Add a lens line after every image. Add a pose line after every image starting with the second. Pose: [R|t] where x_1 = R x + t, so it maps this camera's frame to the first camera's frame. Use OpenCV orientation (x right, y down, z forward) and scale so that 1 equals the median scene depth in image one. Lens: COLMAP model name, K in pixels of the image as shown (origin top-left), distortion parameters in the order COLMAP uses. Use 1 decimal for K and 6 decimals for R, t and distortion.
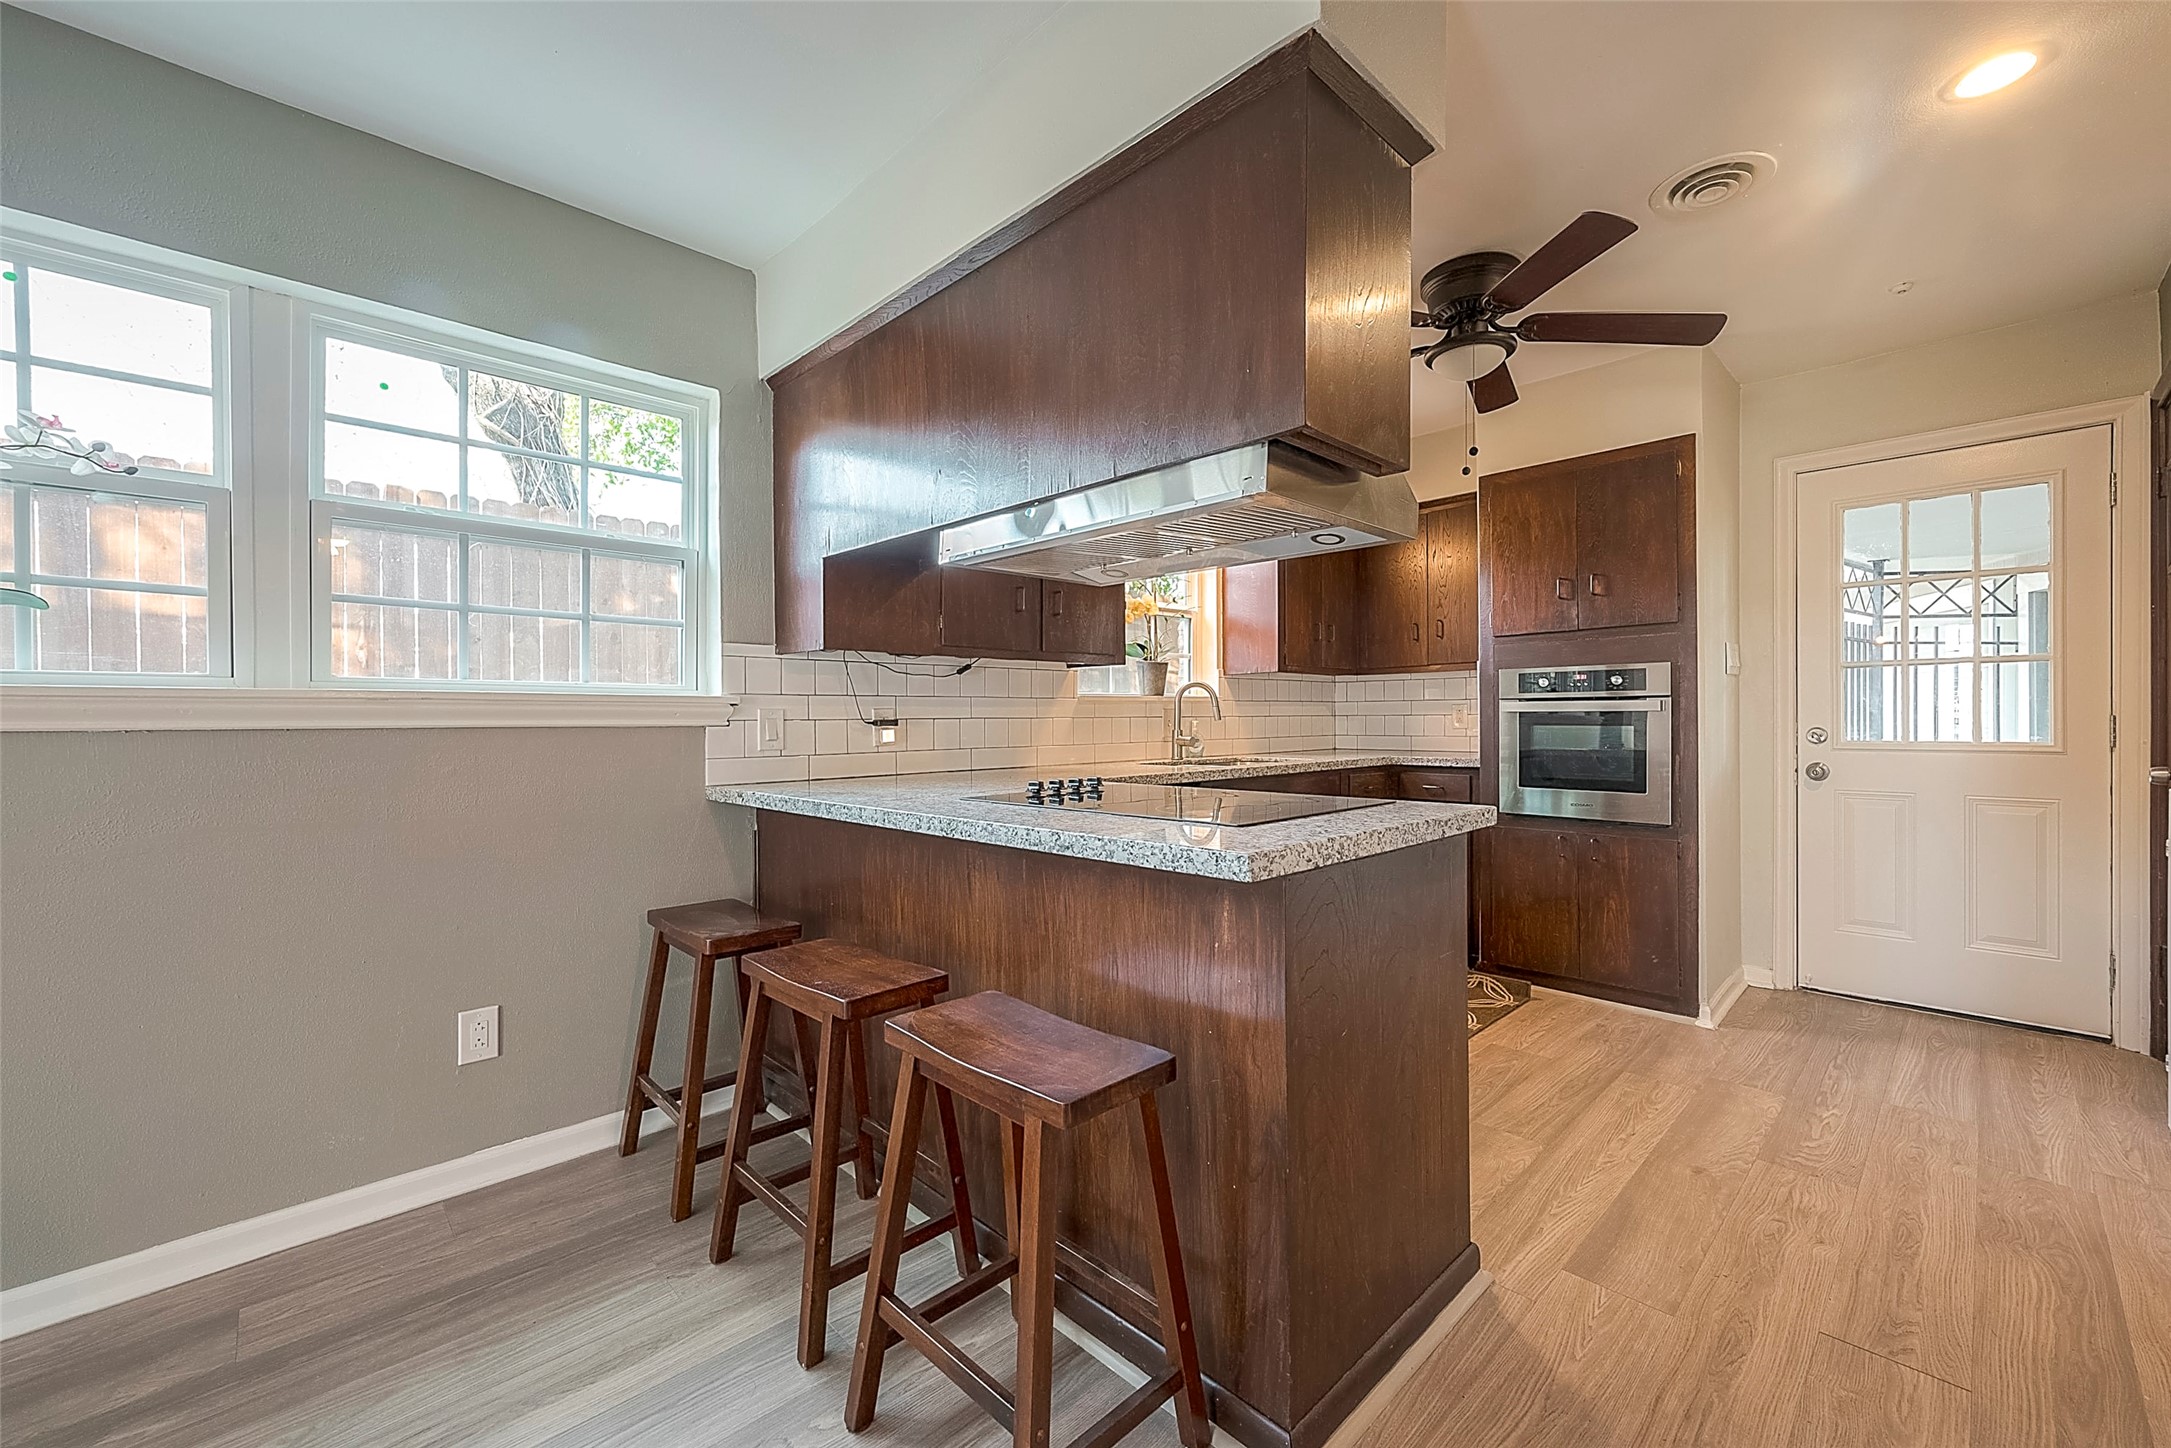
lens RADIAL K [[878.5, 0, 1110.0], [0, 878.5, 722.2], [0, 0, 1]] dist [-0.003242, 0.002413]
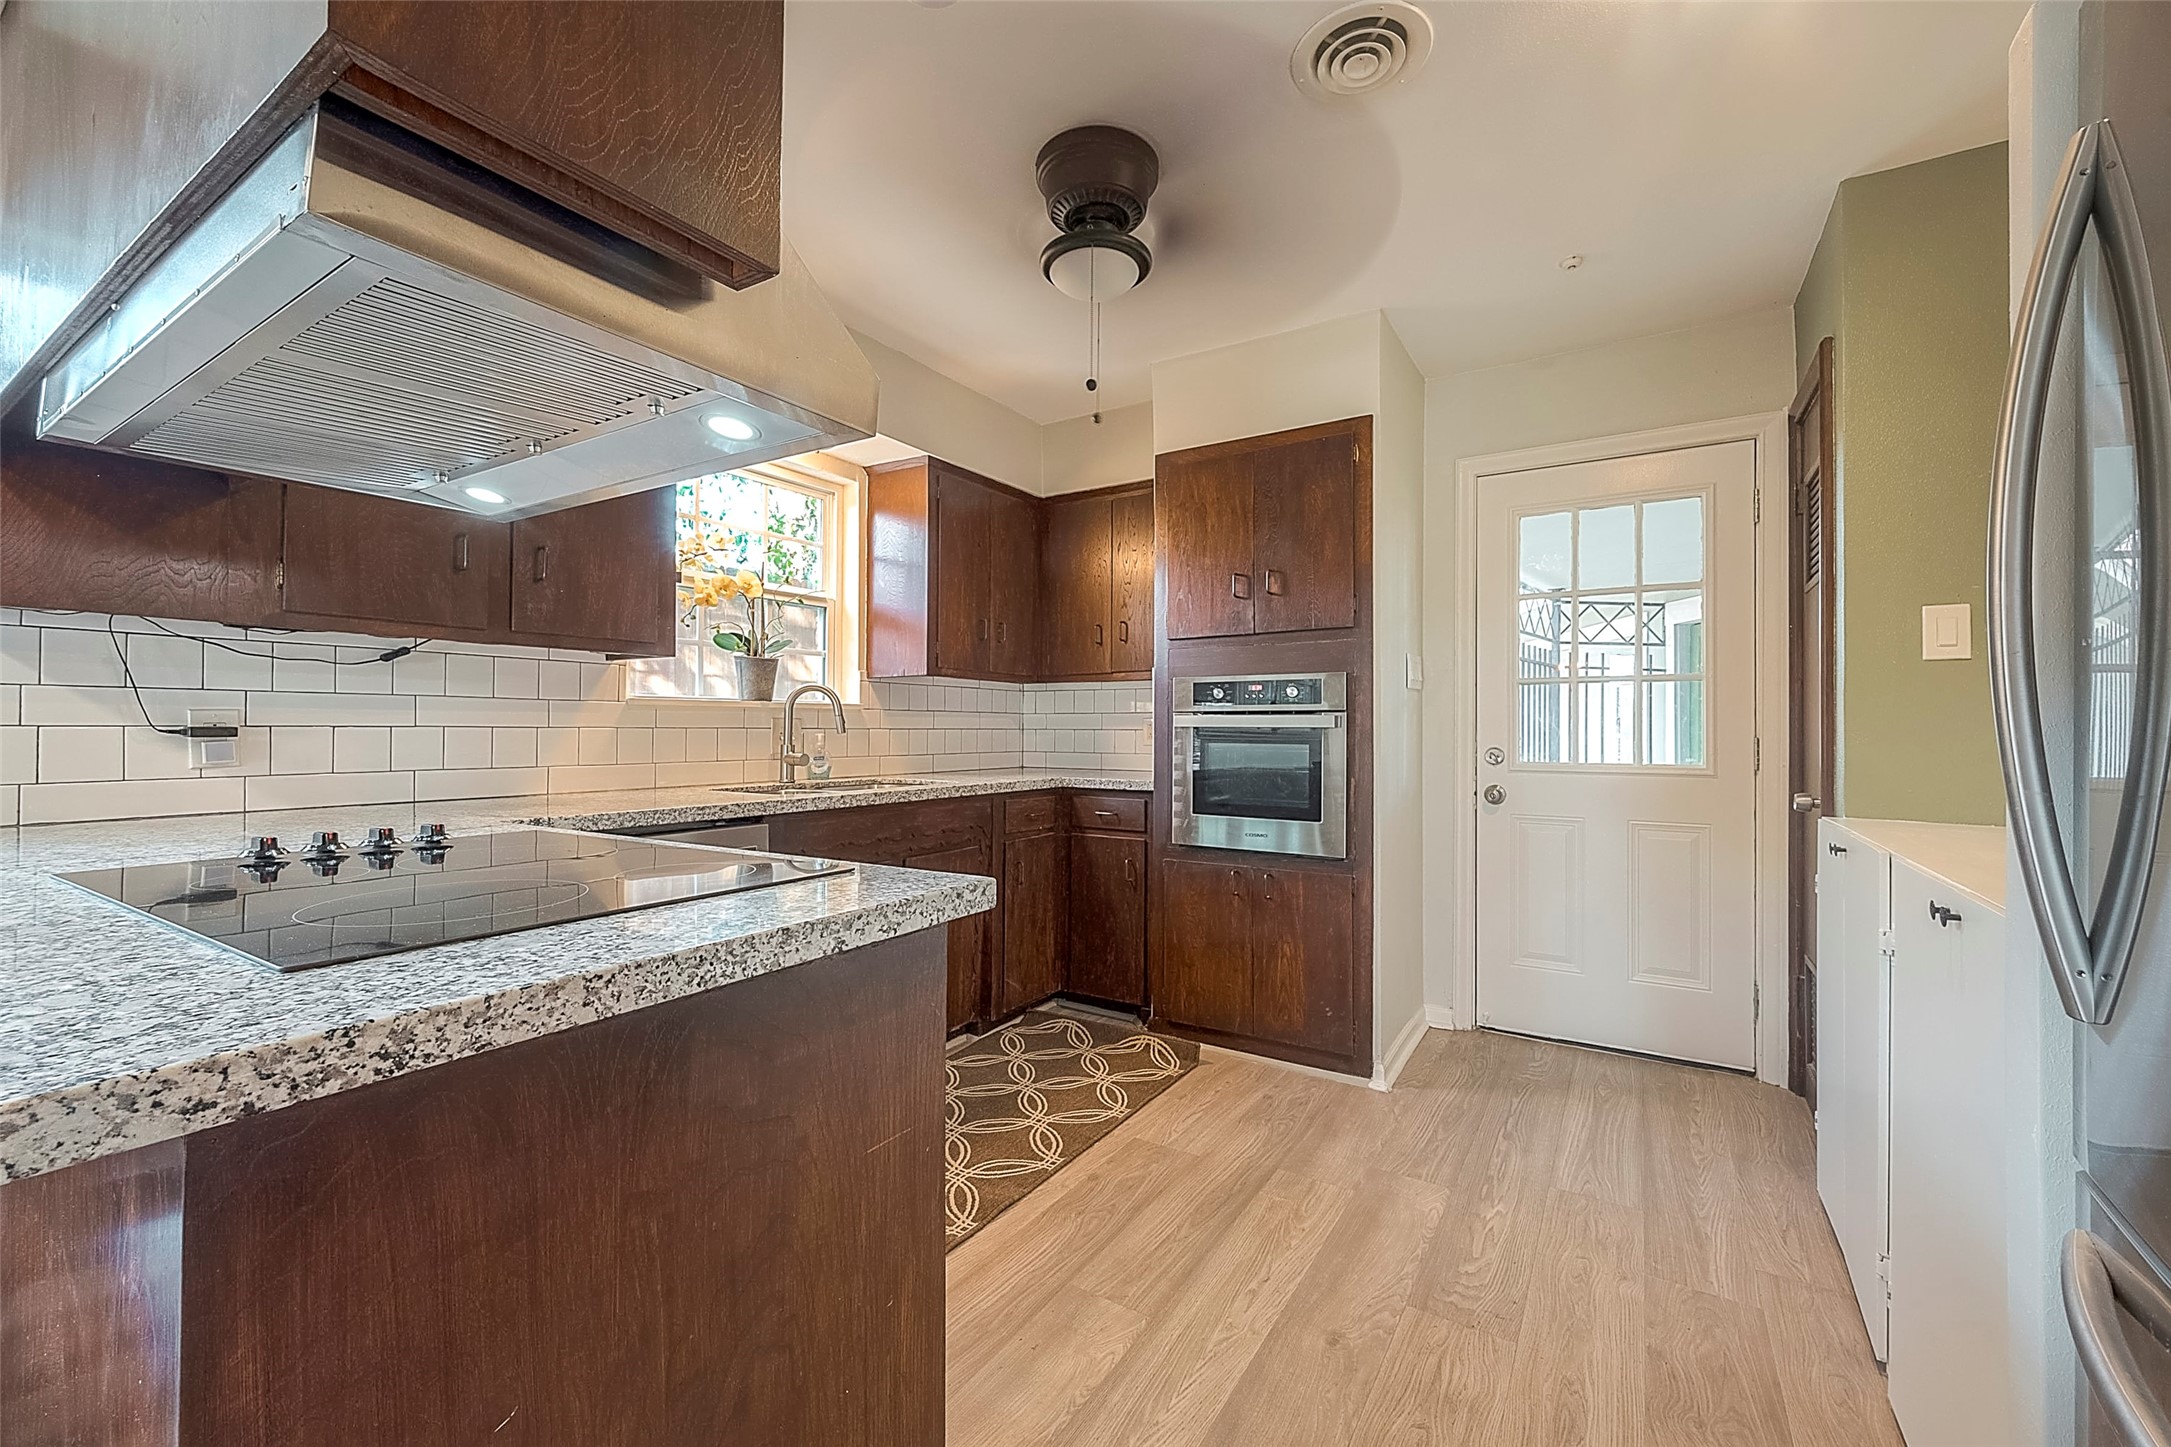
lens RADIAL K [[870.1, 0, 1085.5], [0, 870.1, 723.5], [0, 0, 1]] dist [0.002800, 0.000137]
pose [[0.975915, 0.013008, 0.217765, 0.190600], [-0.010202, 0.999850, -0.014003, -0.002291], [-0.217914, 0.011444, 0.975901, 0.202905]]
